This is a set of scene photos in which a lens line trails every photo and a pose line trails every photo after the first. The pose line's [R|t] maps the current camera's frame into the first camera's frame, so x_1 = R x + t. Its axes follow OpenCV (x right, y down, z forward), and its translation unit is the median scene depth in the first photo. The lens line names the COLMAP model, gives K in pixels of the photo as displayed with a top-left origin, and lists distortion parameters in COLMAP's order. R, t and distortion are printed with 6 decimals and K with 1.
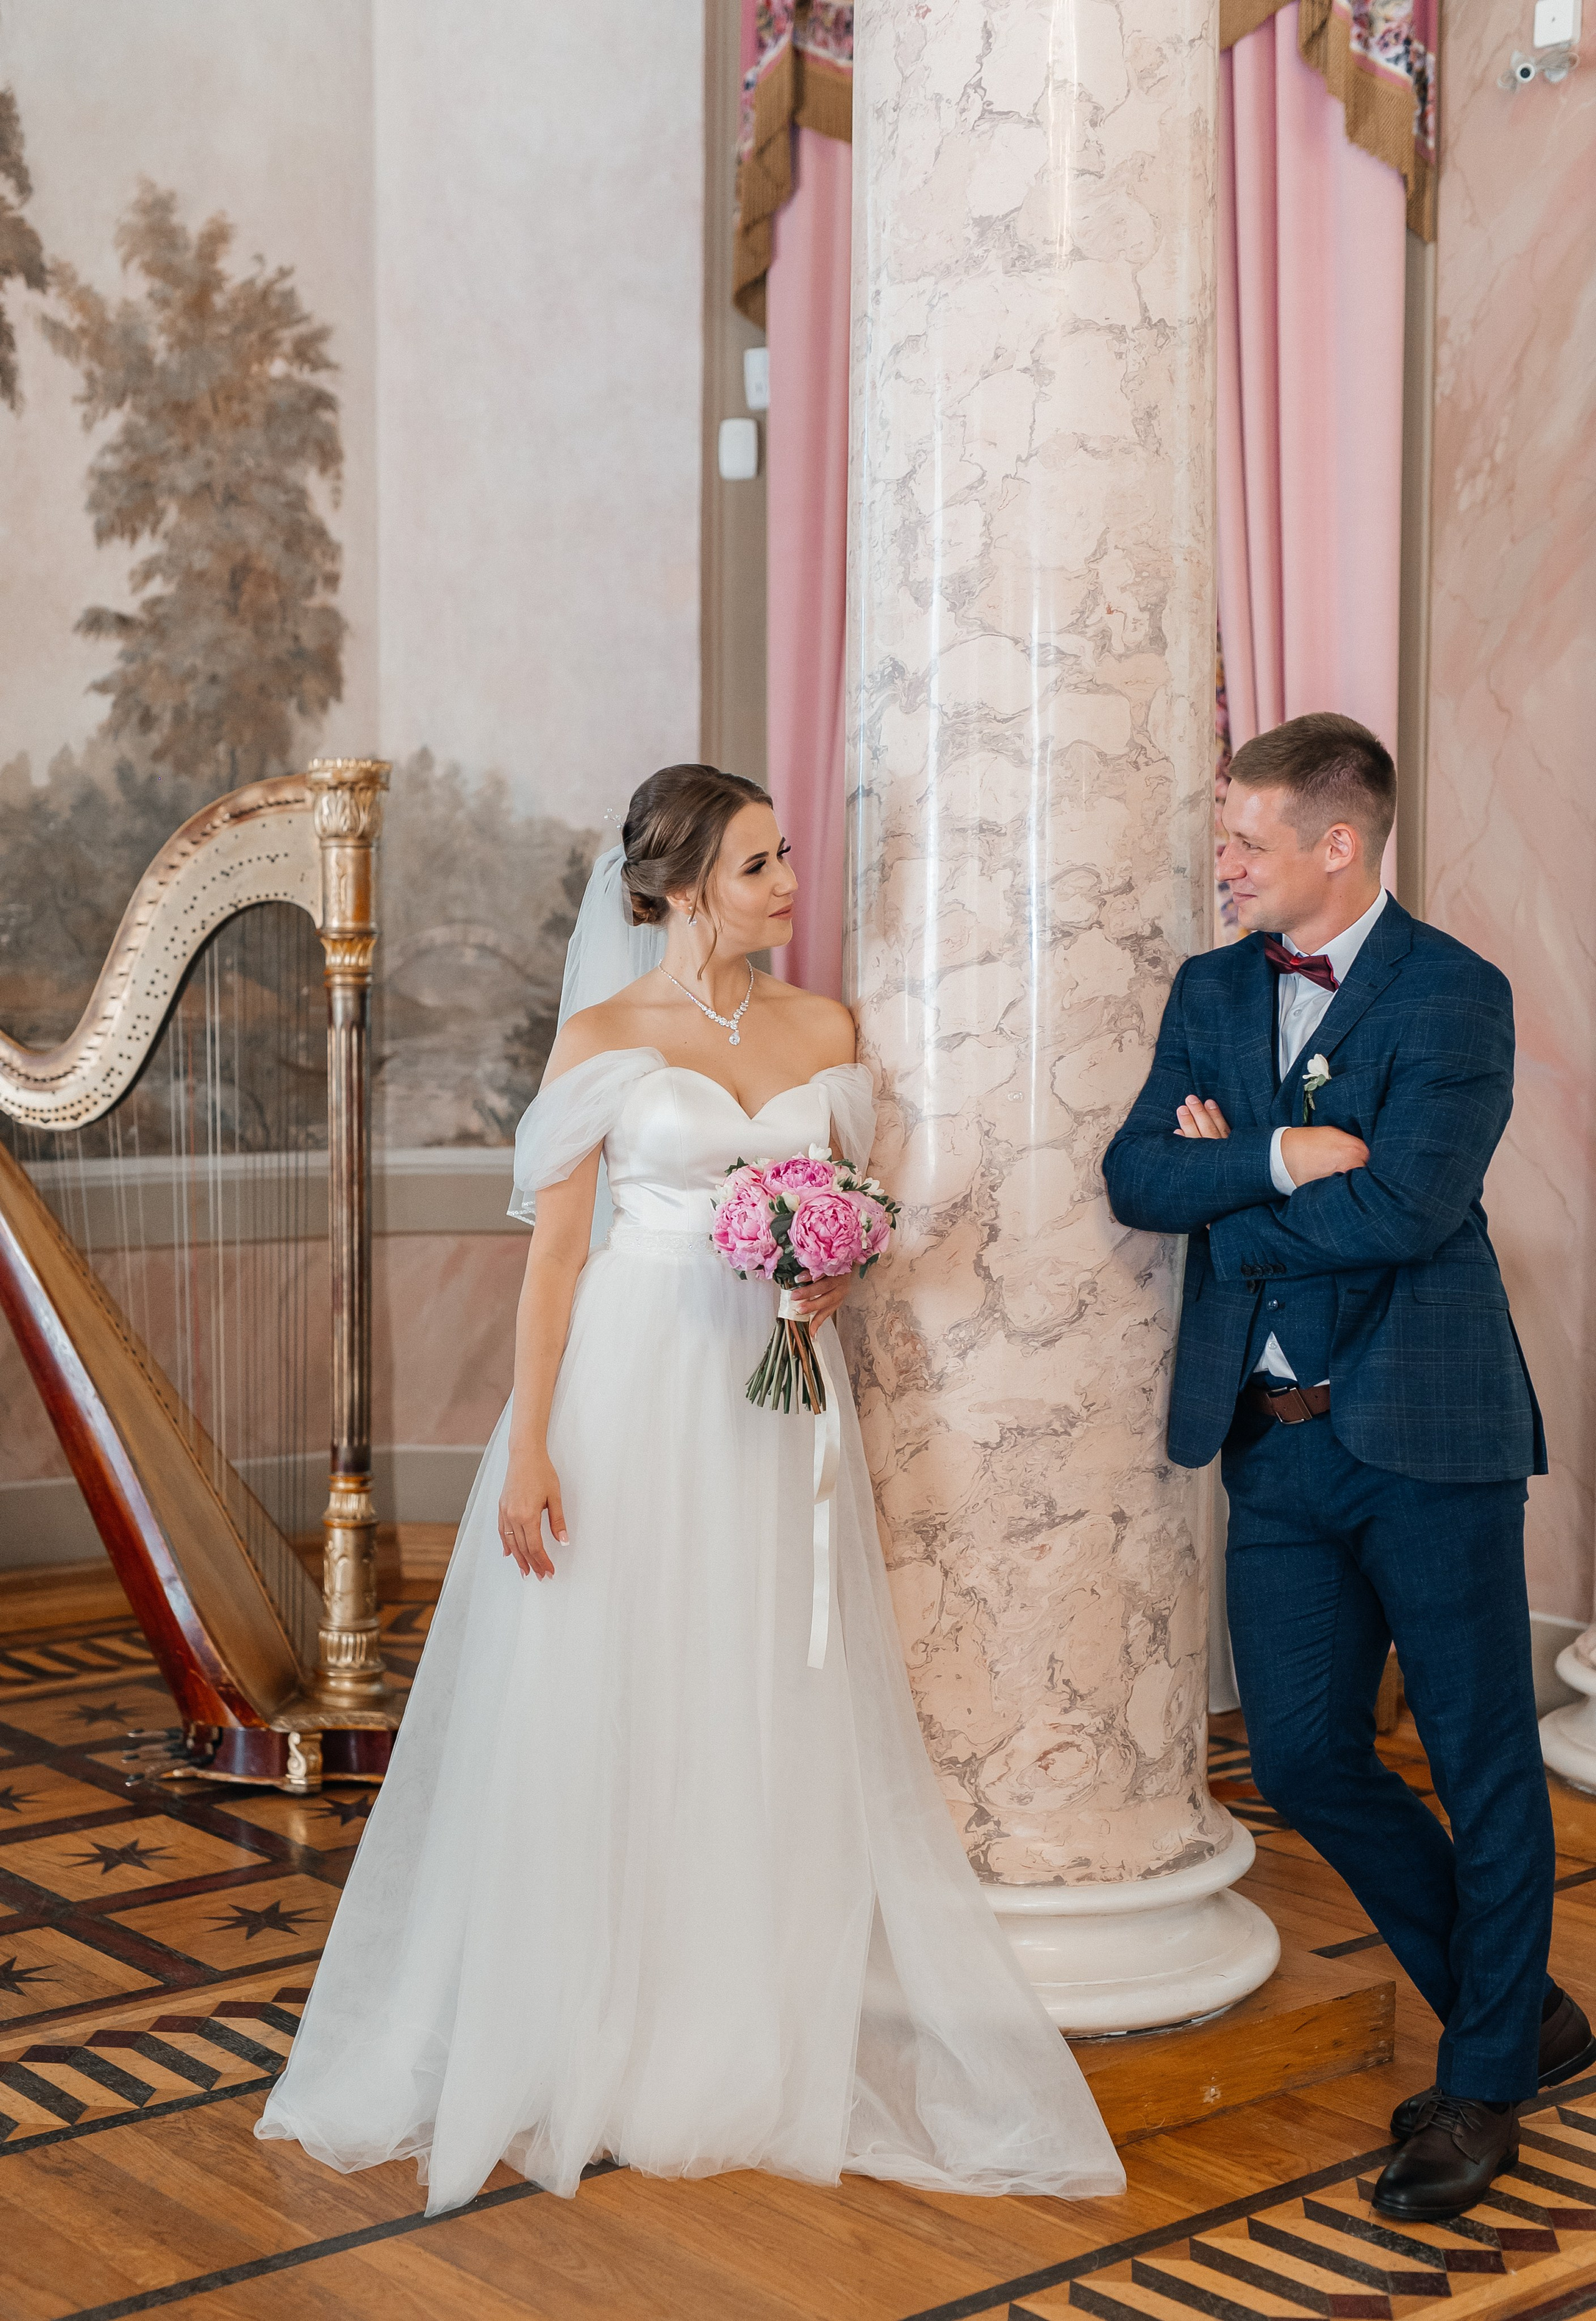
lens RADIAL K [[3406.3, 0, 798.0], [0, 3406.3, 1160.5], [0, 0, 1]] dist [-0.018443, -0.031720]
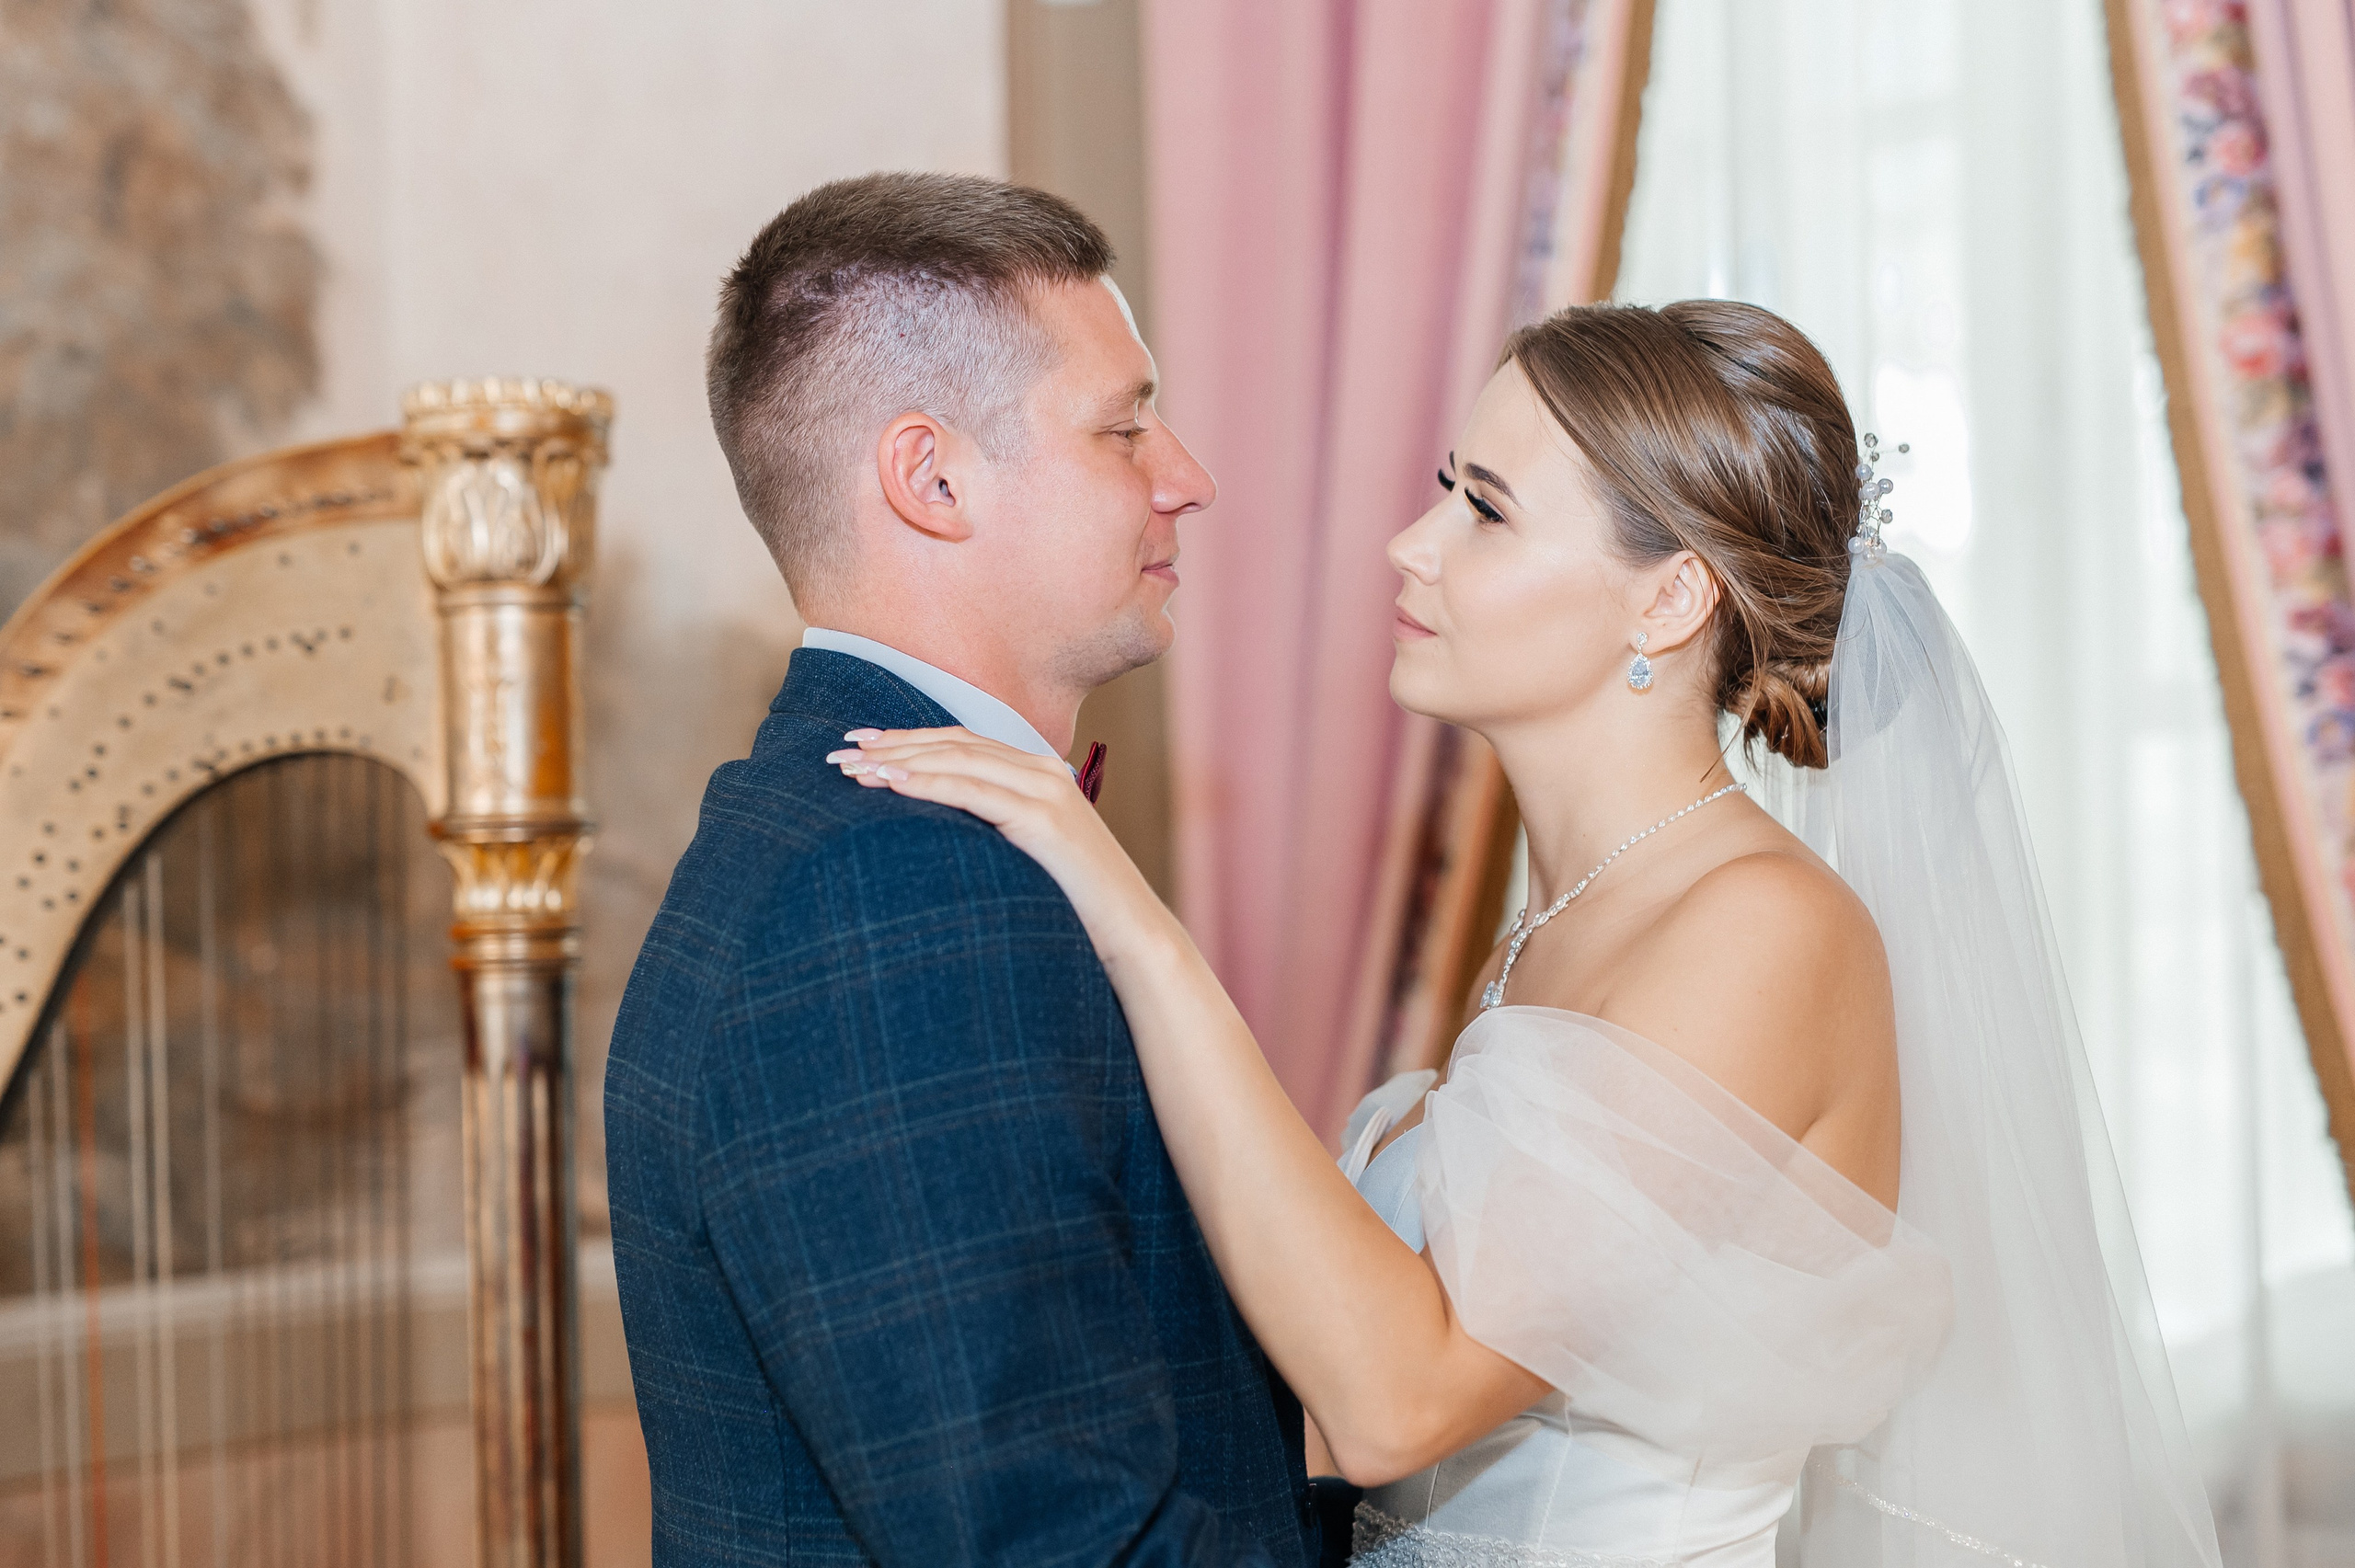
lens RADIAL K [[3328.2, 0, 1177.5], [0, 3328.2, 784.0], [0, 0, 1]] dist [0.000085, -0.024078]
pose [[0.983560, -0.025052, 0.178834, -0.124738], [0.039867, 0.996019, -0.079735, -0.038187], [-0.176125, 0.085554, 0.980643, 0.608549]]
